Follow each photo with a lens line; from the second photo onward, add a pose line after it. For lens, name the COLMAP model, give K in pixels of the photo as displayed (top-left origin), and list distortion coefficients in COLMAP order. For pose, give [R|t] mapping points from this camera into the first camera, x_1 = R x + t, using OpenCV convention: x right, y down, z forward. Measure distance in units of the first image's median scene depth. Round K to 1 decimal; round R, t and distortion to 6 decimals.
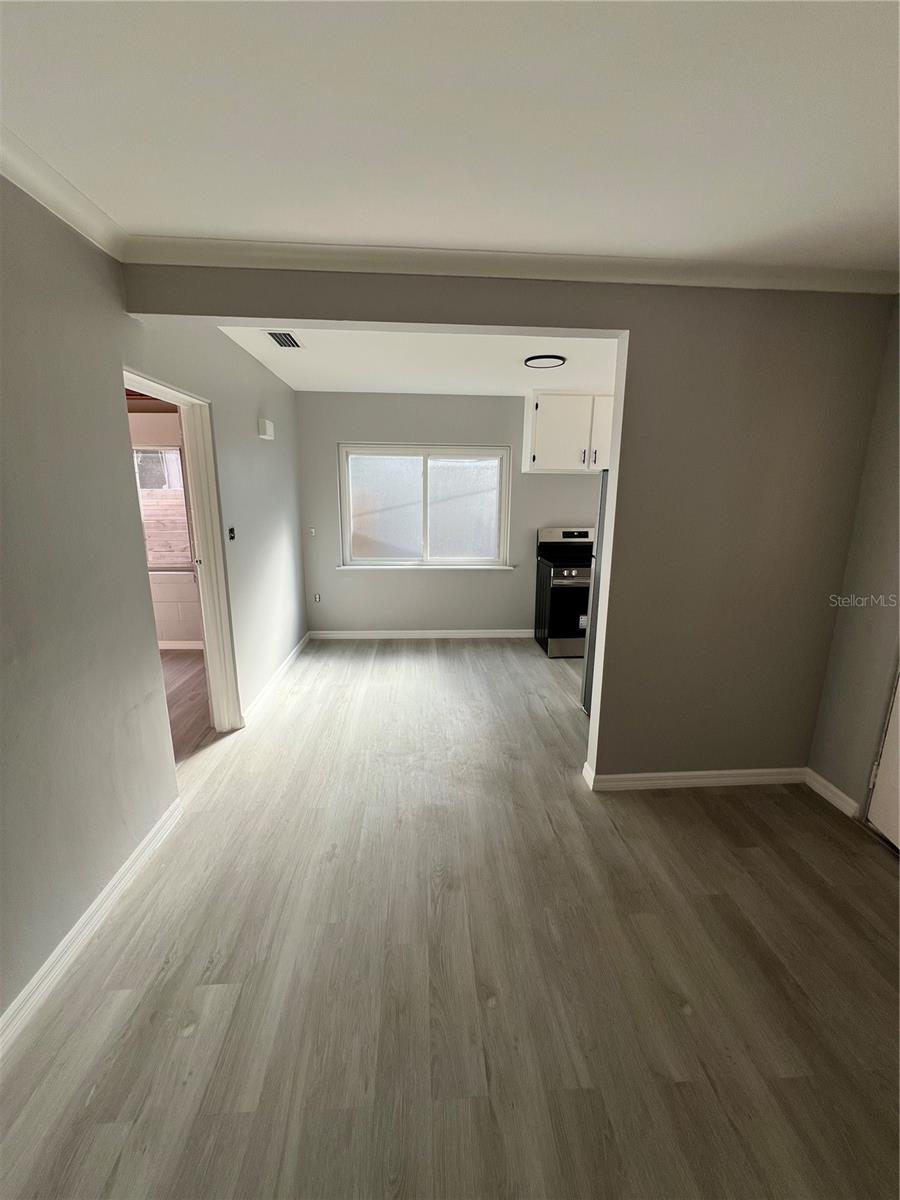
lens RADIAL K [[479.6, 0, 450.0], [0, 479.6, 600.0], [0, 0, 1]] dist [-0.001703, -0.000129]
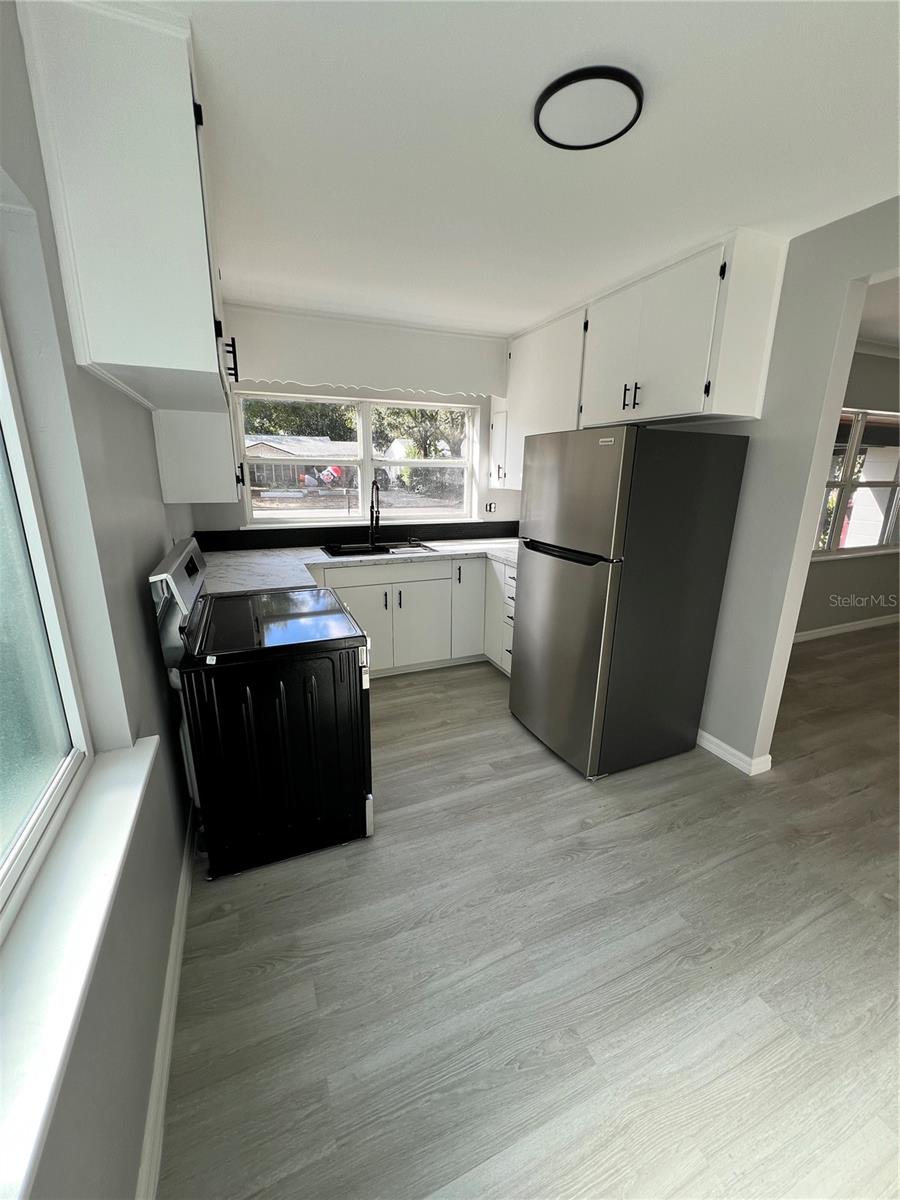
lens RADIAL K [[479.6, 0, 450.0], [0, 479.6, 600.0], [0, 0, 1]] dist [-0.001703, -0.000129]
pose [[-0.333058, -0.261399, 0.905949, -0.169015], [0.193938, 0.921270, 0.337118, -0.226357], [-0.922746, 0.287978, -0.256142, 1.032565]]
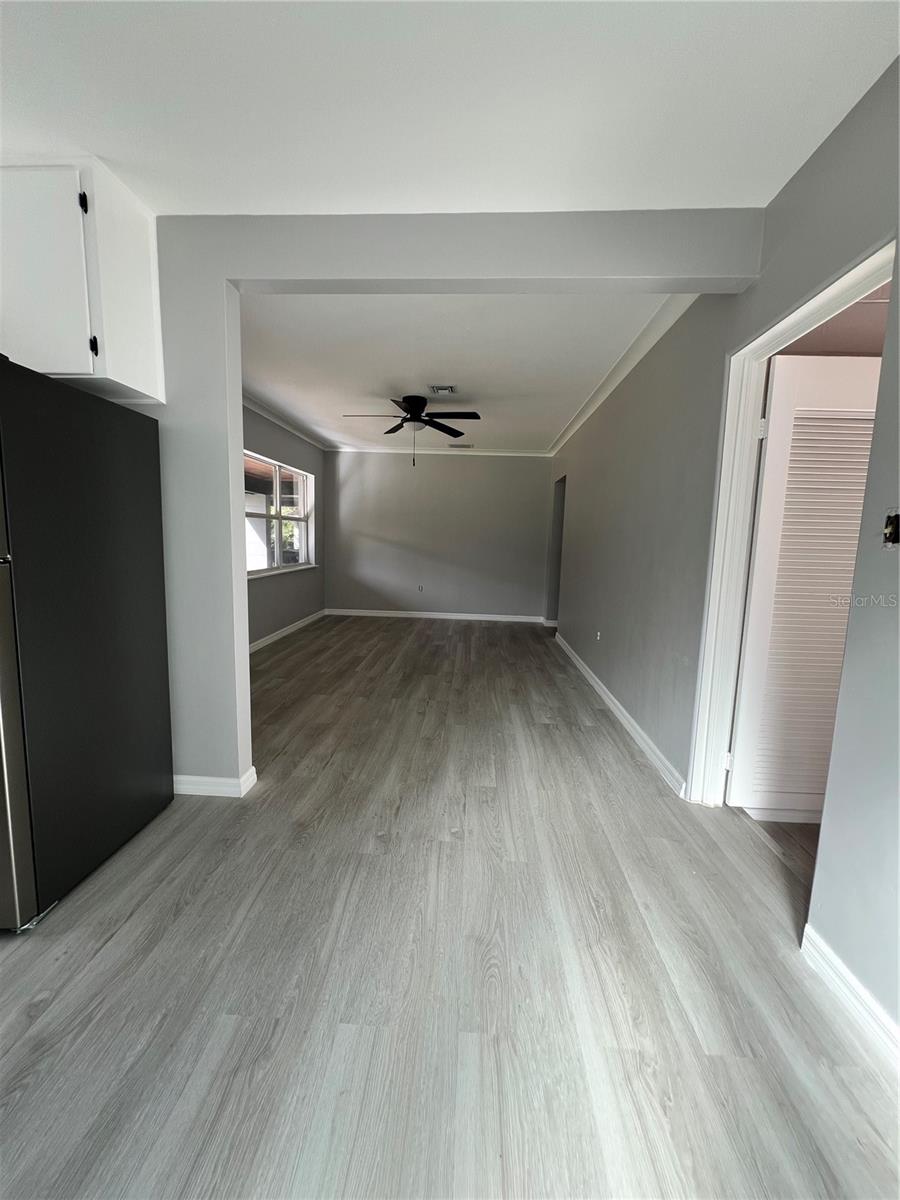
lens RADIAL K [[482.1, 0, 450.0], [0, 482.1, 598.2], [0, 0, 1]] dist [0.000891, 0.000249]
pose [[-0.992728, -0.048140, 0.110339, -0.095334], [-0.007901, 0.940642, 0.339308, -0.151048], [-0.120123, 0.335969, -0.934182, 1.001898]]
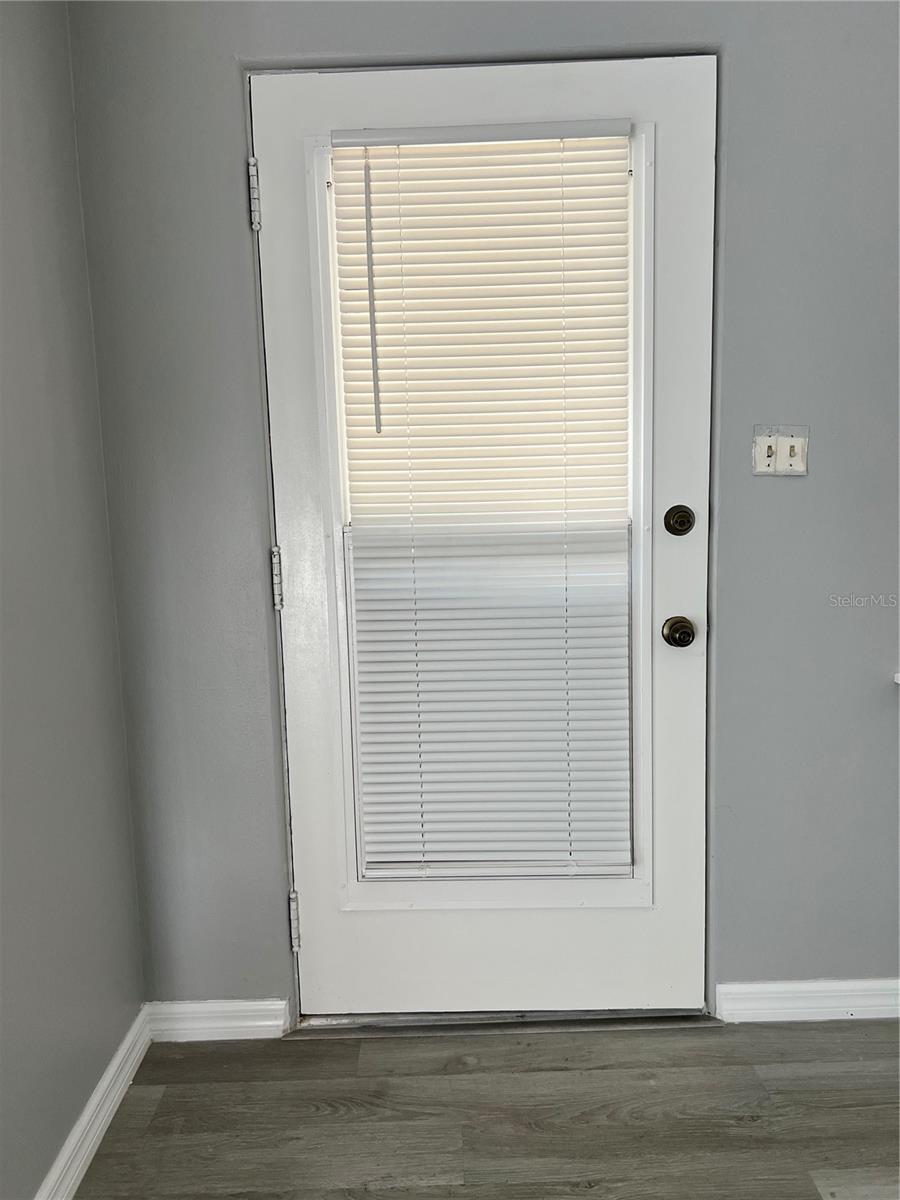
lens RADIAL K [[903.7, 0, 448.6], [0, 903.7, 608.2], [0, 0, 1]] dist [0.002785, -0.004876]
pose [[0.050768, -0.155683, 0.986502, 0.031712], [0.249037, 0.958546, 0.138455, -0.008803], [-0.967162, 0.238647, 0.087434, 0.359336]]
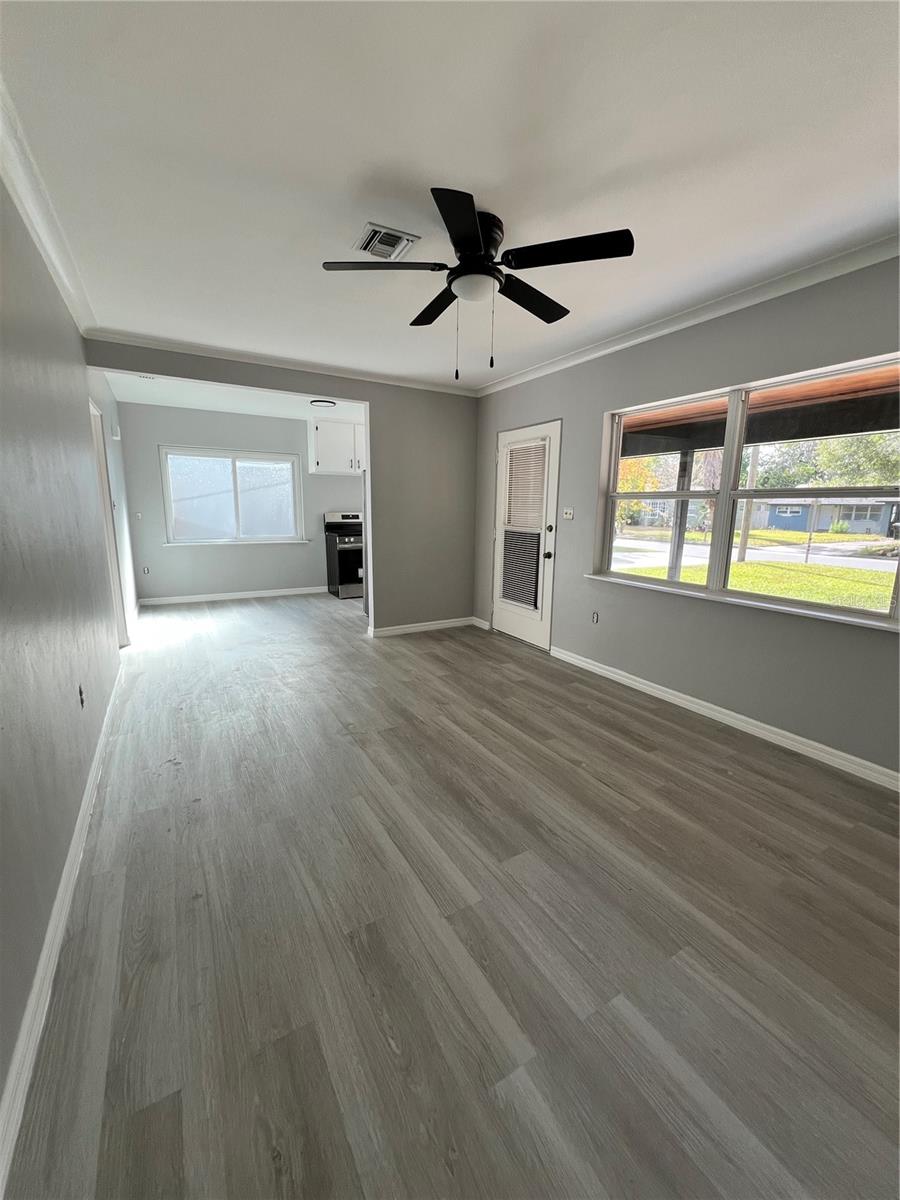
lens RADIAL K [[480.3, 0, 450.0], [0, 480.3, 600.0], [0, 0, 1]] dist [-0.000052, 0.000106]
pose [[0.893901, -0.082010, 0.440698, -0.148992], [0.092073, 0.995751, -0.001457, 0.164065], [-0.438706, 0.041879, 0.897654, -0.490161]]
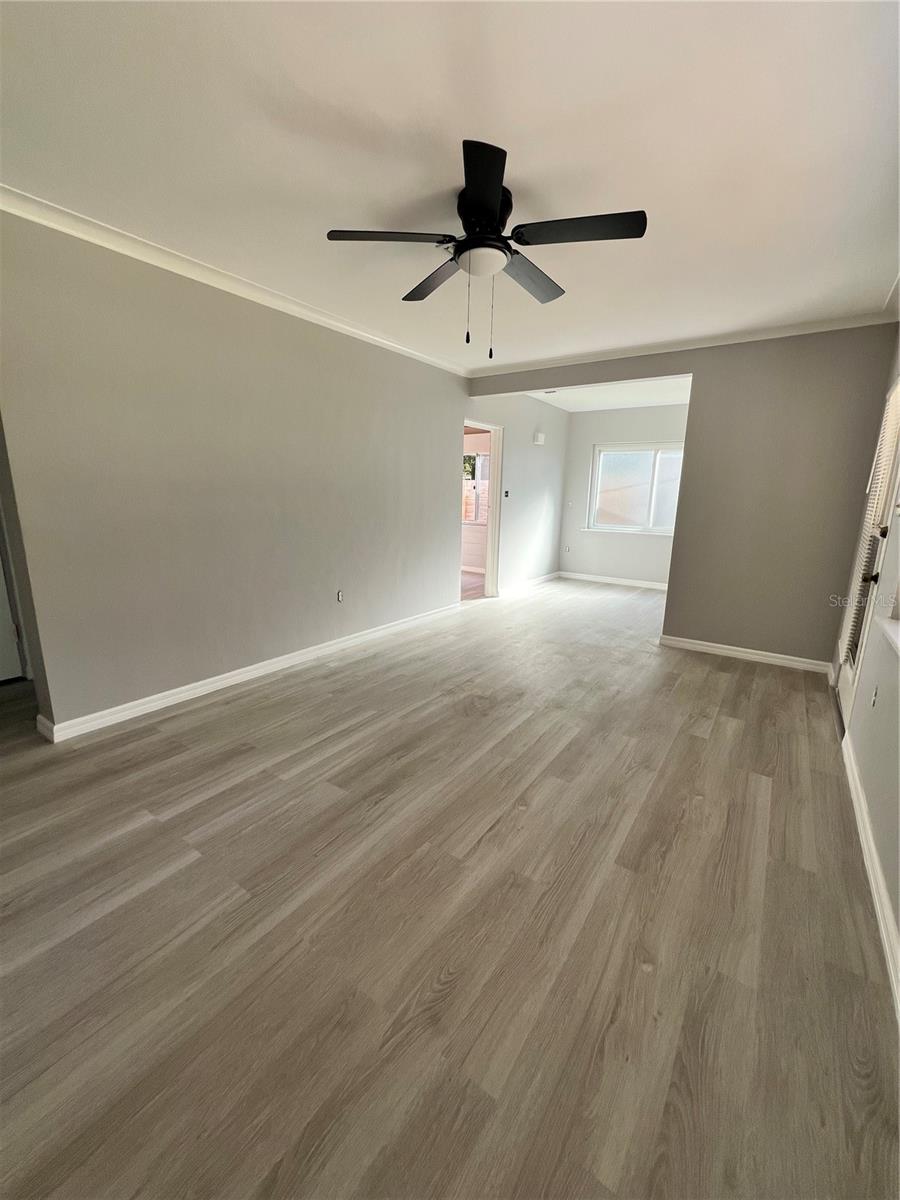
lens RADIAL K [[480.3, 0, 450.0], [0, 480.3, 600.0], [0, 0, 1]] dist [-0.000052, 0.000106]
pose [[0.782827, 0.143385, -0.605494, 0.420668], [-0.150098, 0.987867, 0.039876, 0.169213], [0.603865, 0.059667, 0.794850, -0.457121]]
